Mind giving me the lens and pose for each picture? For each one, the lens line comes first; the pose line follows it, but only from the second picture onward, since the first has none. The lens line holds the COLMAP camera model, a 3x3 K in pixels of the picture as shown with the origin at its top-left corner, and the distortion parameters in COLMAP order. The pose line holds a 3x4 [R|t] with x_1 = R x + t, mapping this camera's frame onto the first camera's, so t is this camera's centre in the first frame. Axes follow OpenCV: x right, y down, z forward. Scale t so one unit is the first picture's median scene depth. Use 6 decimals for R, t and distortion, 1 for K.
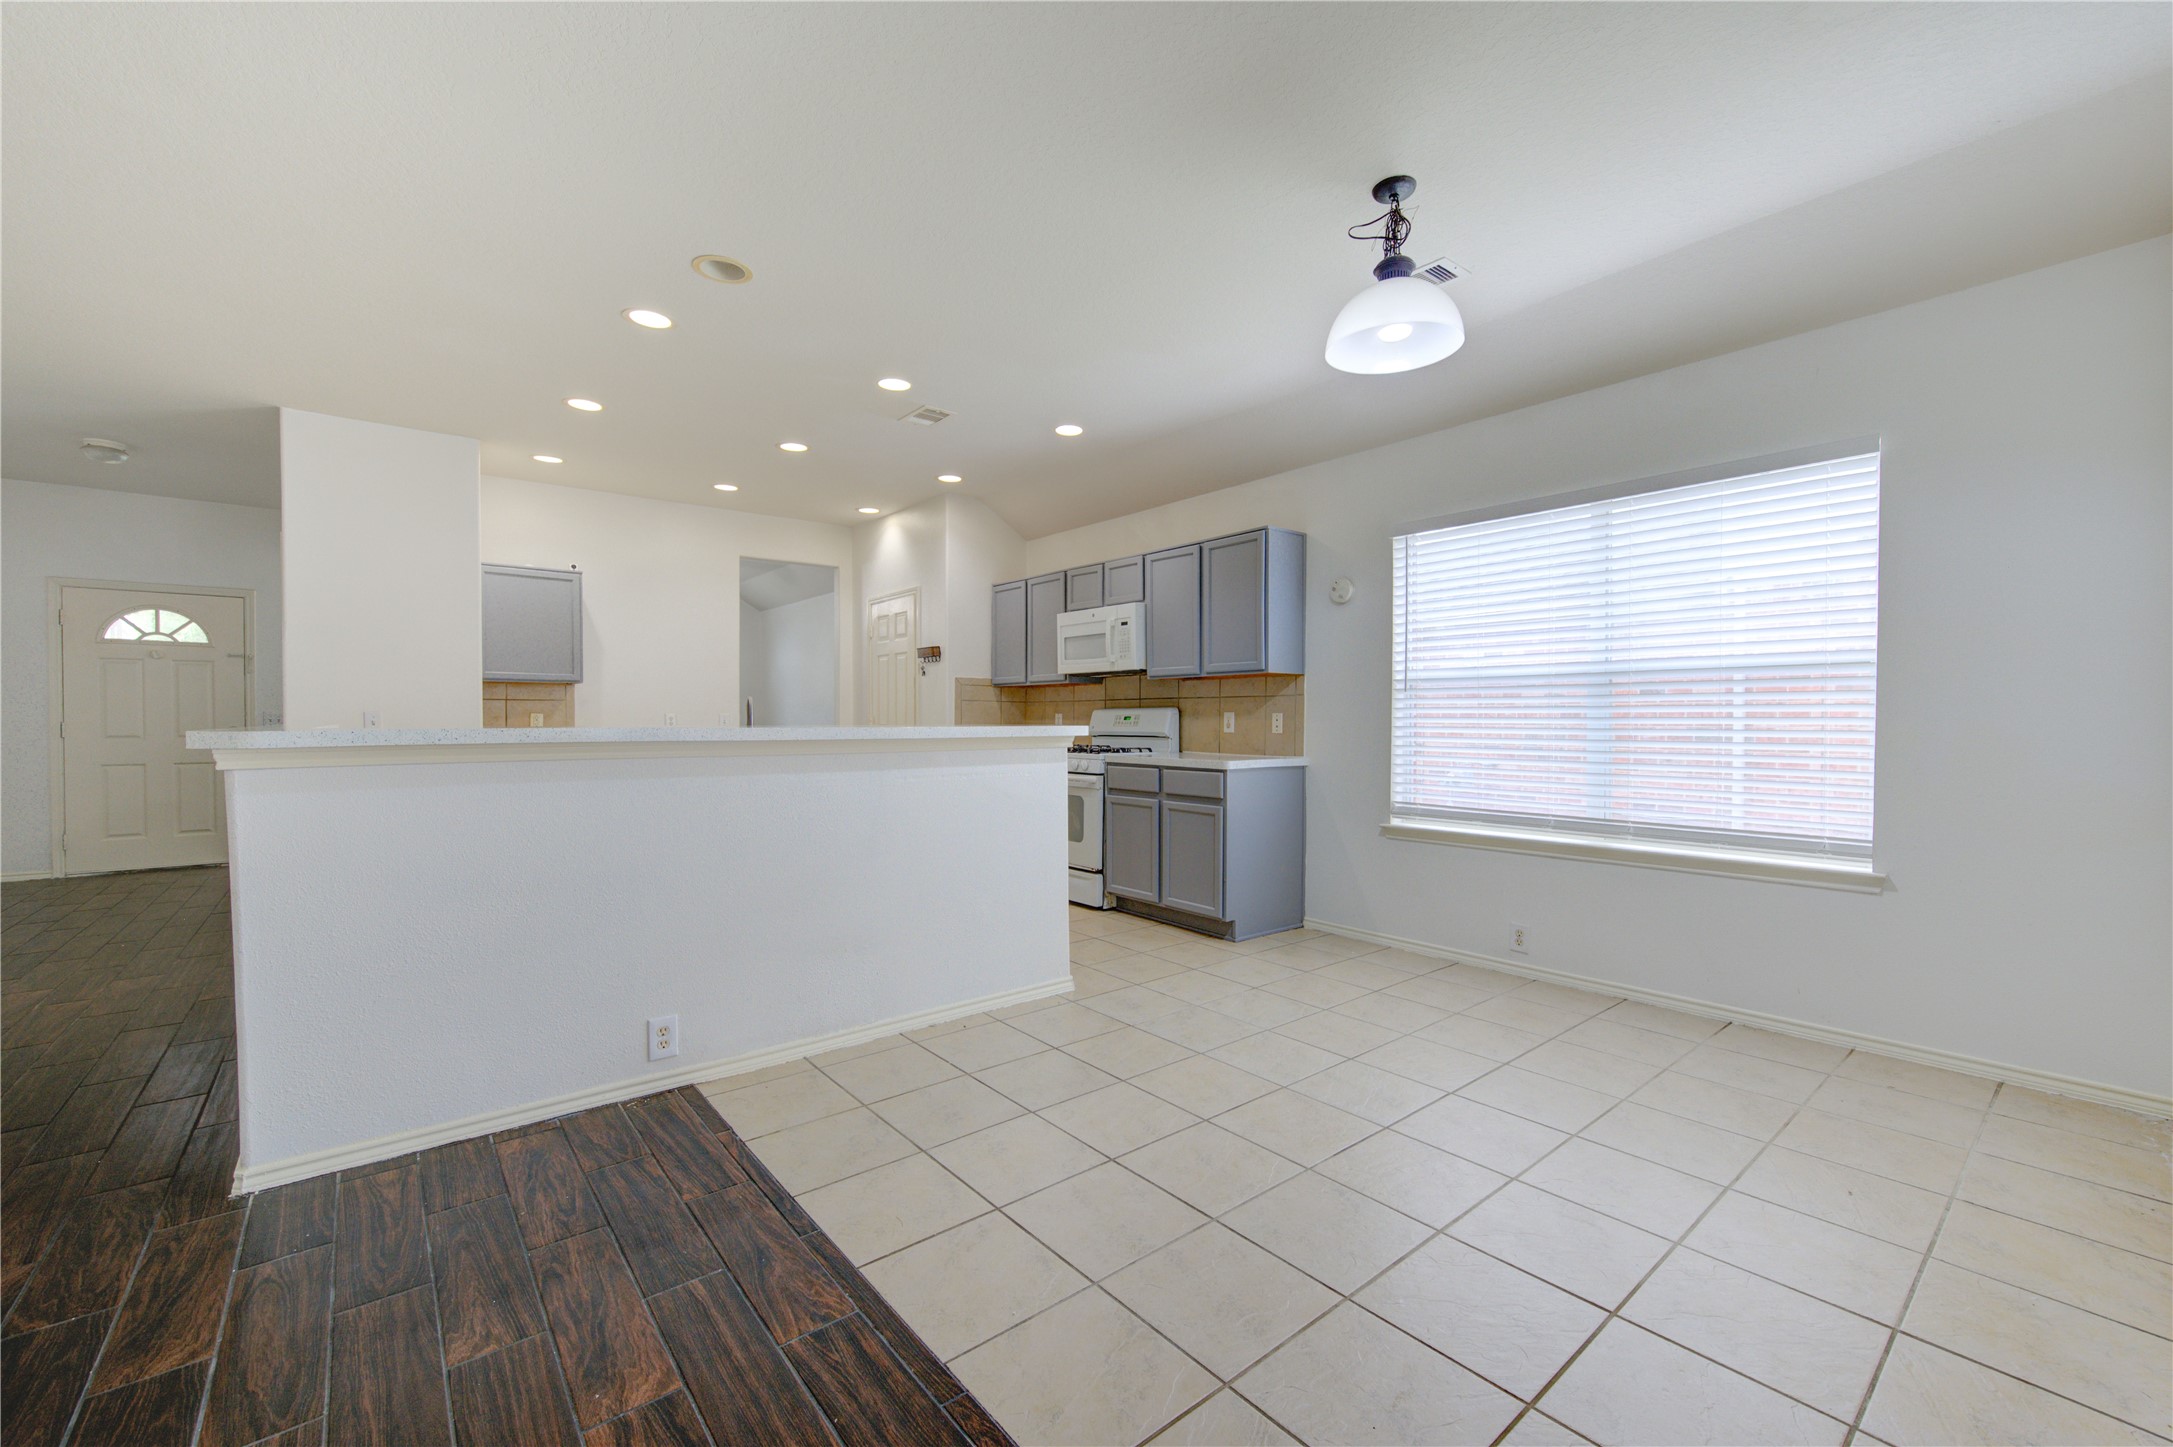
lens RADIAL K [[873.2, 0, 1065.0], [0, 873.2, 731.8], [0, 0, 1]] dist [0.001237, 0.000425]
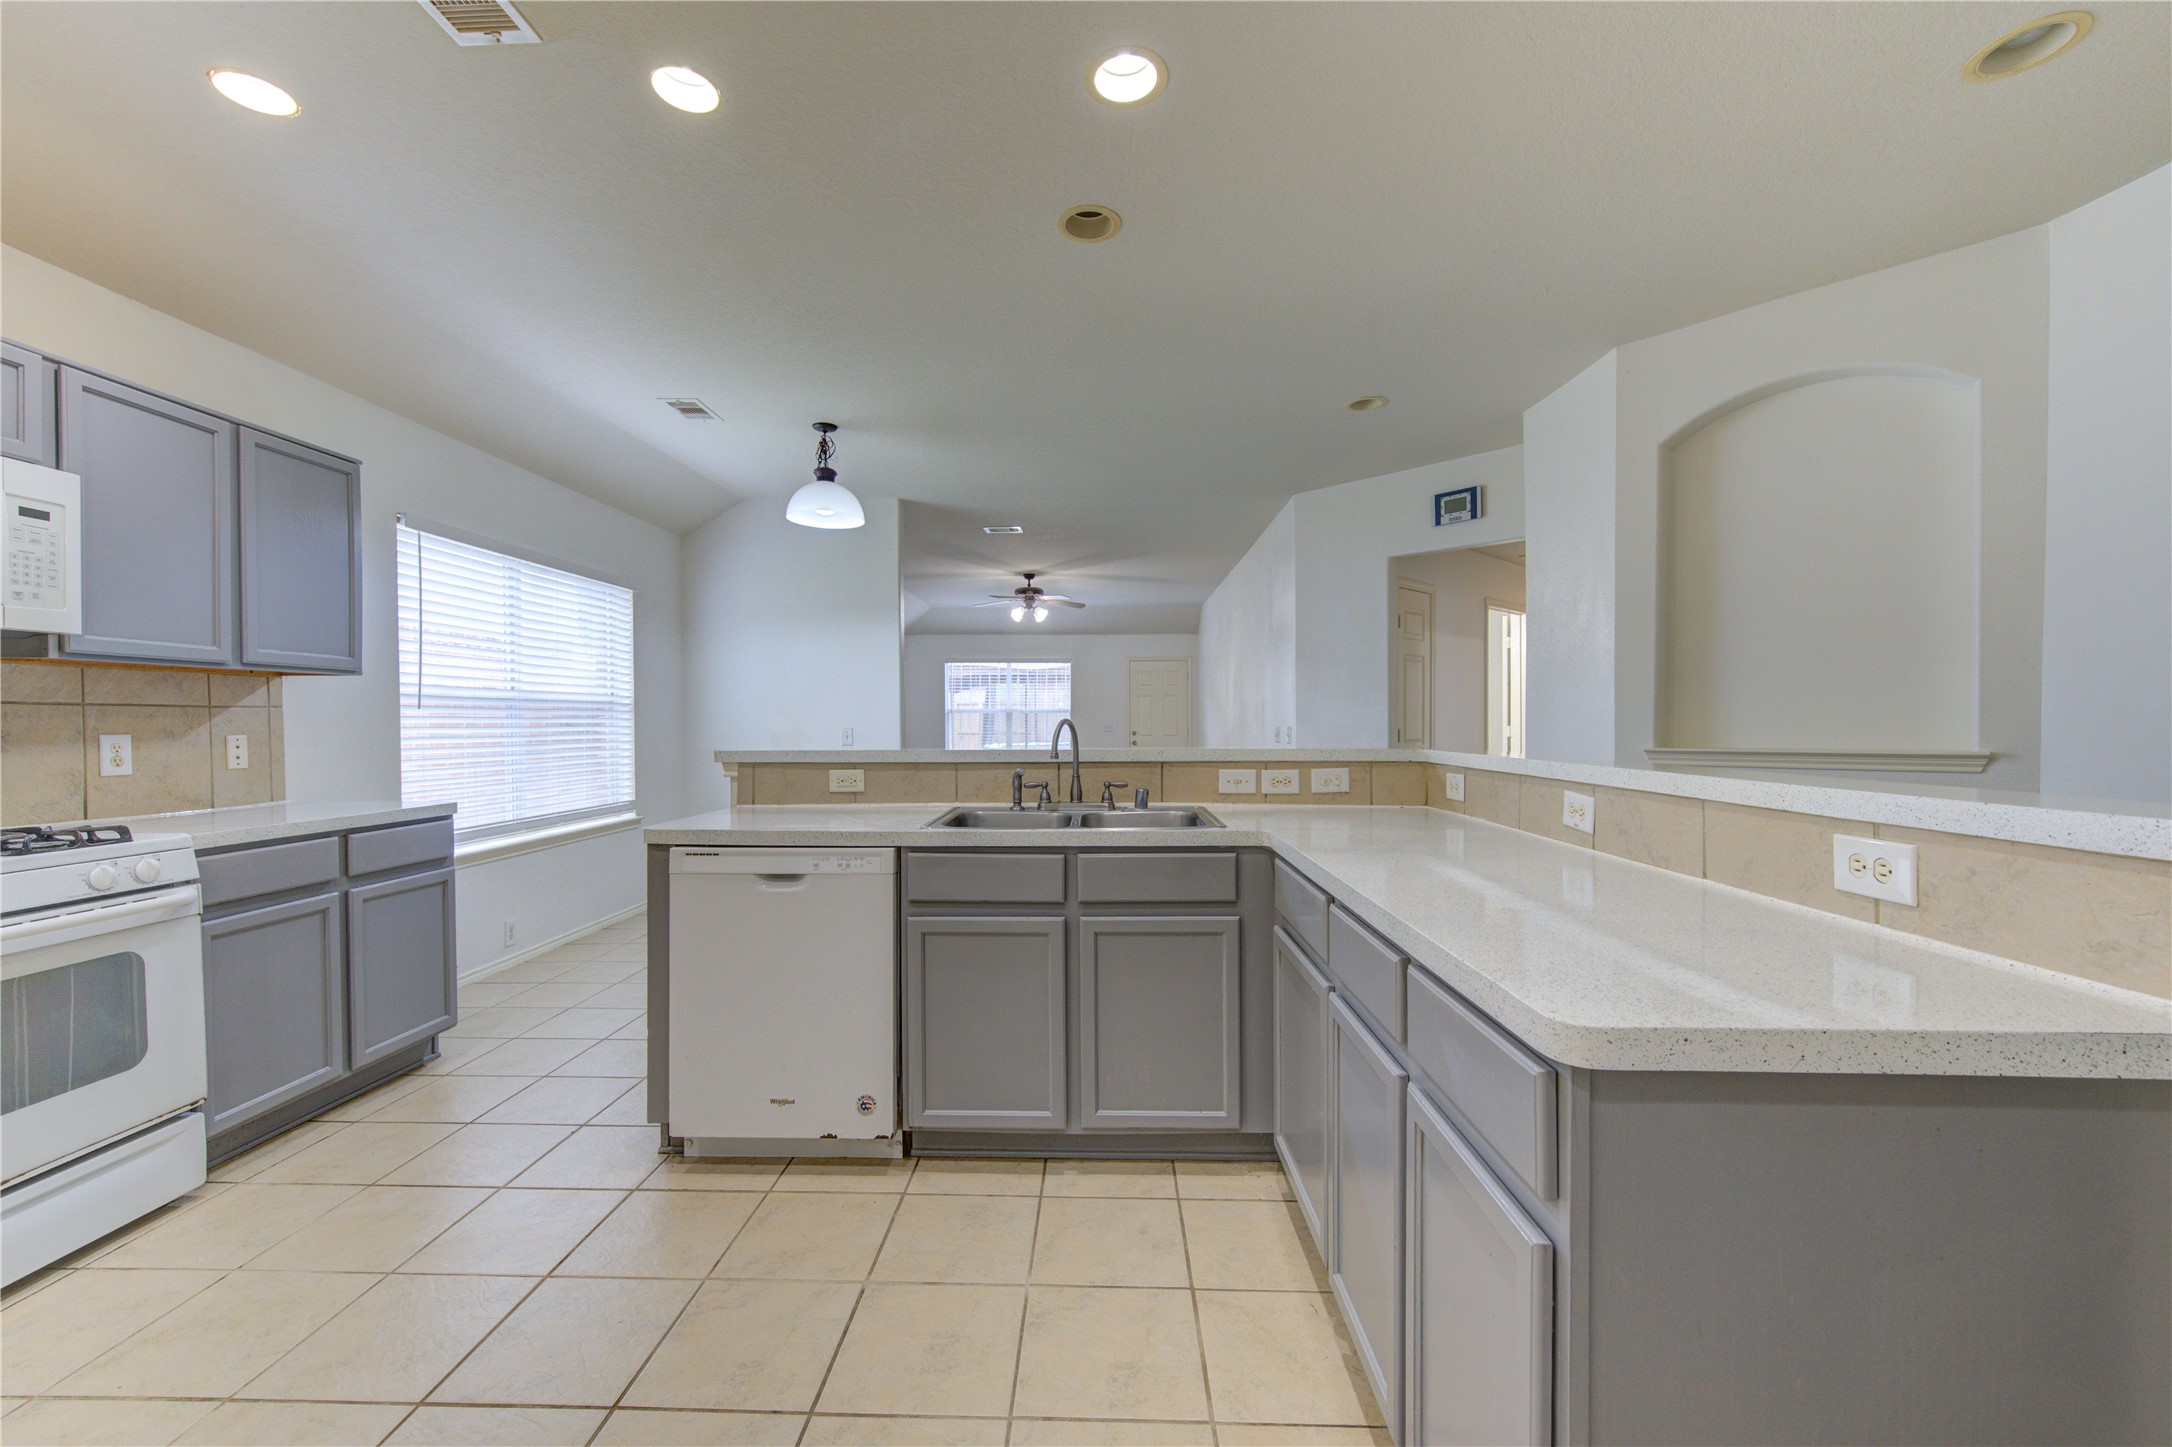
lens RADIAL K [[872.8, 0, 1064.5], [0, 872.8, 731.8], [0, 0, 1]] dist [0.001237, 0.000425]
pose [[-0.744506, -0.006019, 0.667589, -0.594929], [0.013633, 0.999614, 0.024216, -0.030811], [-0.667477, 0.027130, -0.744136, 1.073713]]
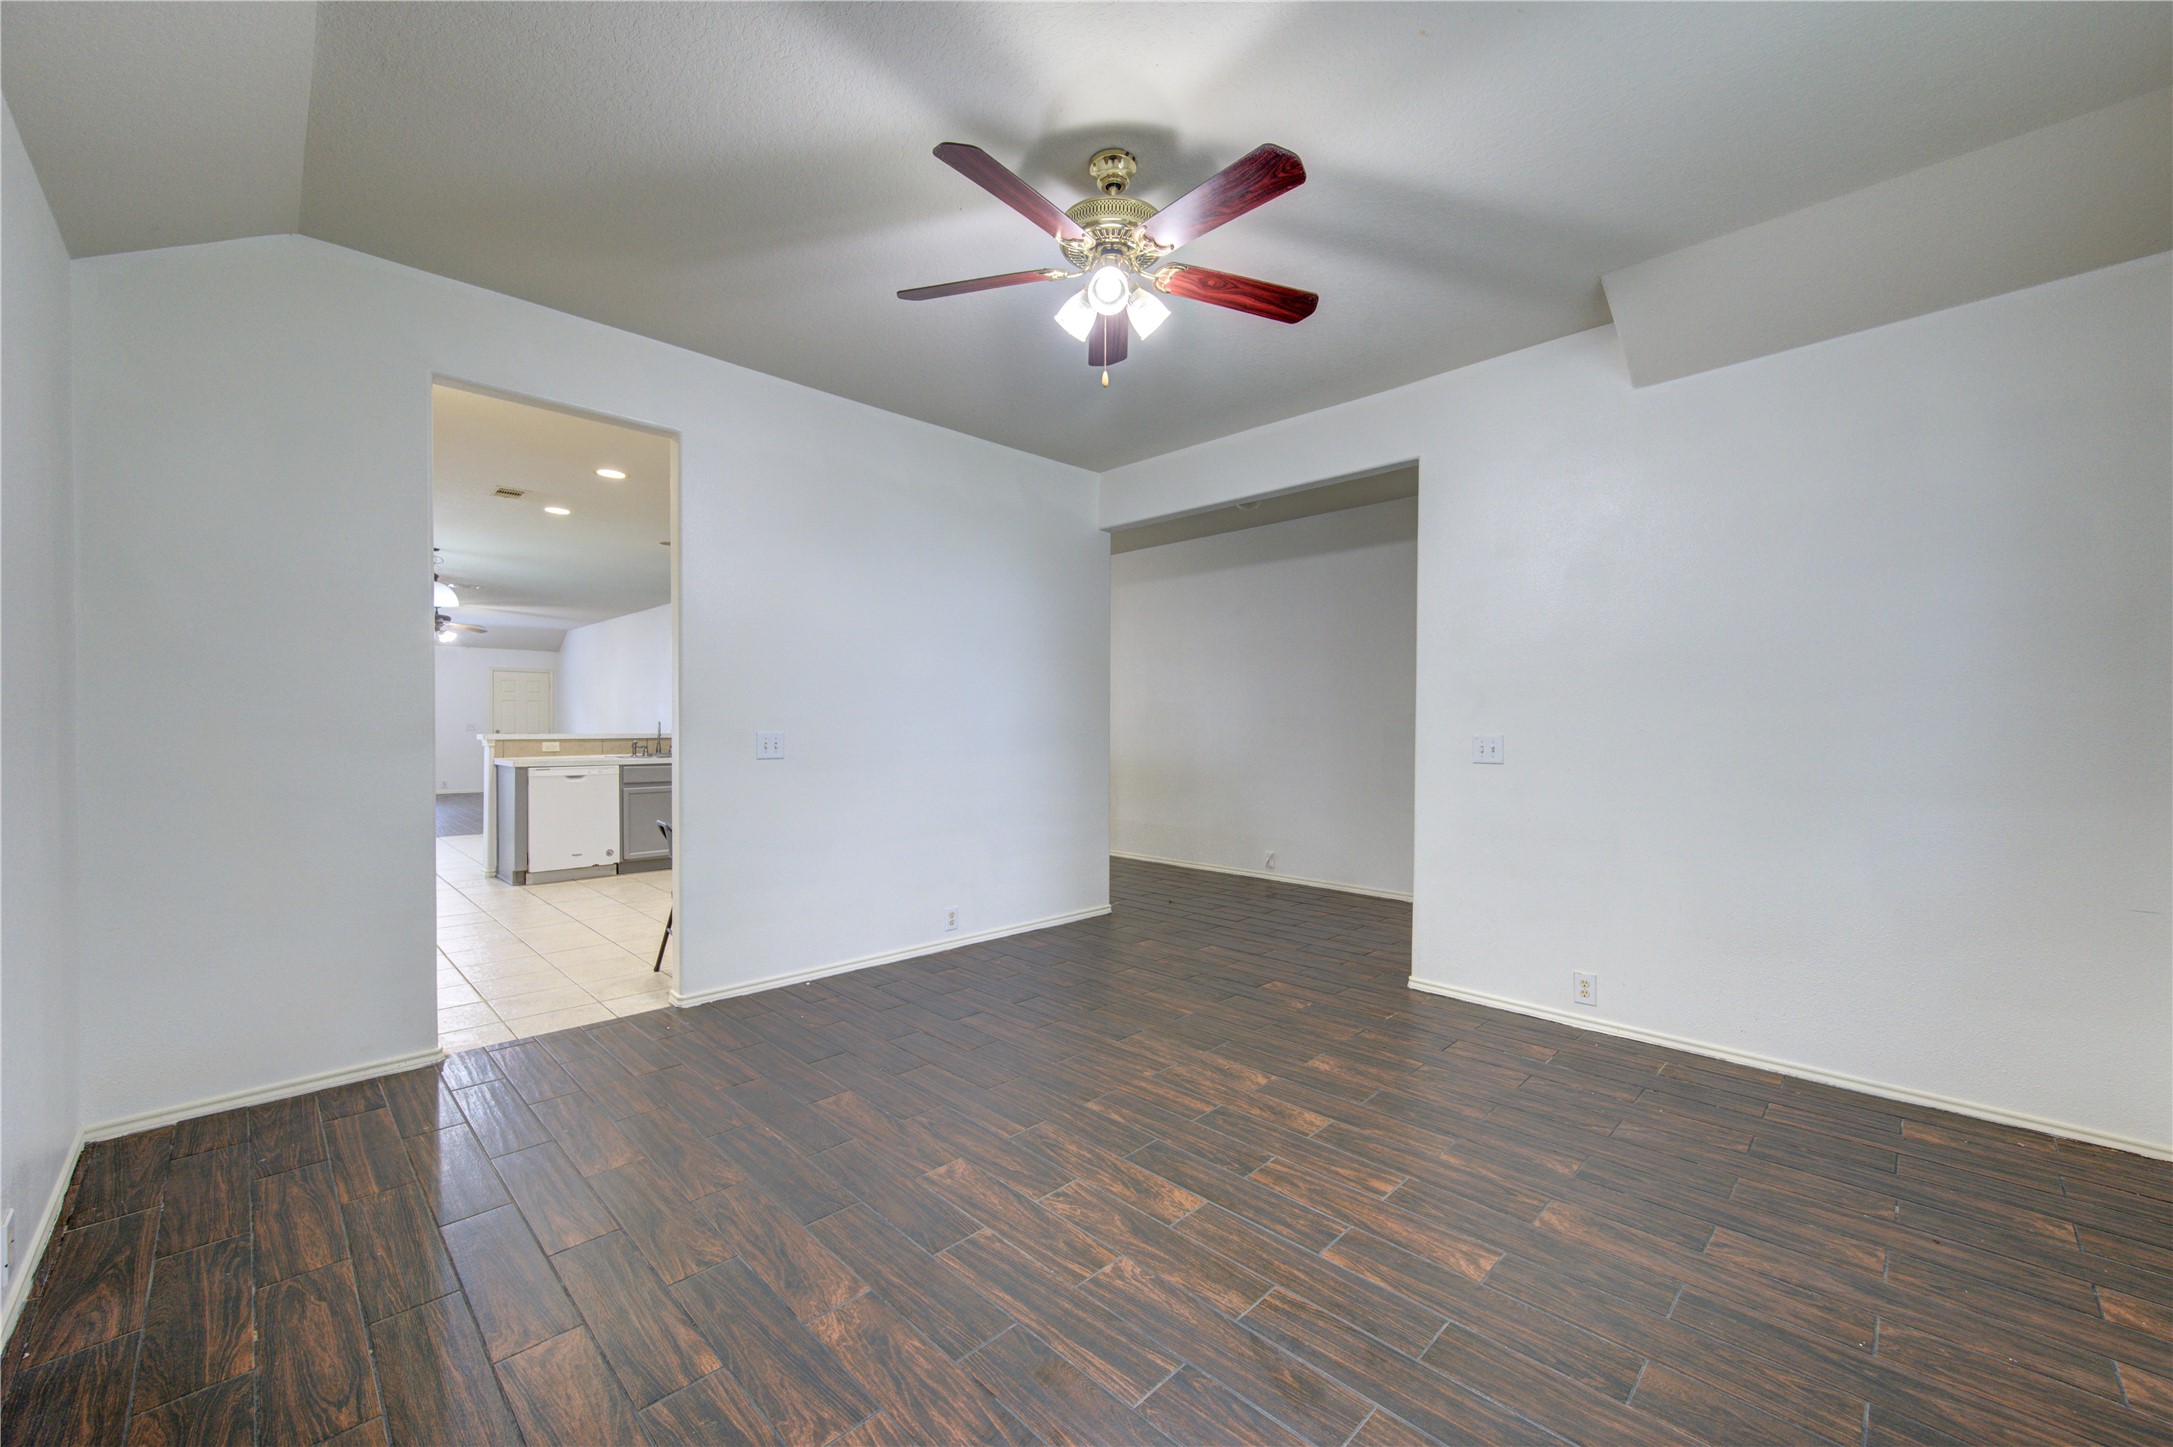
lens RADIAL K [[863.5, 0, 1093.6], [0, 863.5, 729.9], [0, 0, 1]] dist [0.007259, -0.002054]
pose [[-0.995472, -0.003891, -0.094972, -0.837398], [-0.006216, 0.999688, 0.024201, -0.052573], [0.094848, 0.024681, -0.995186, 2.244590]]
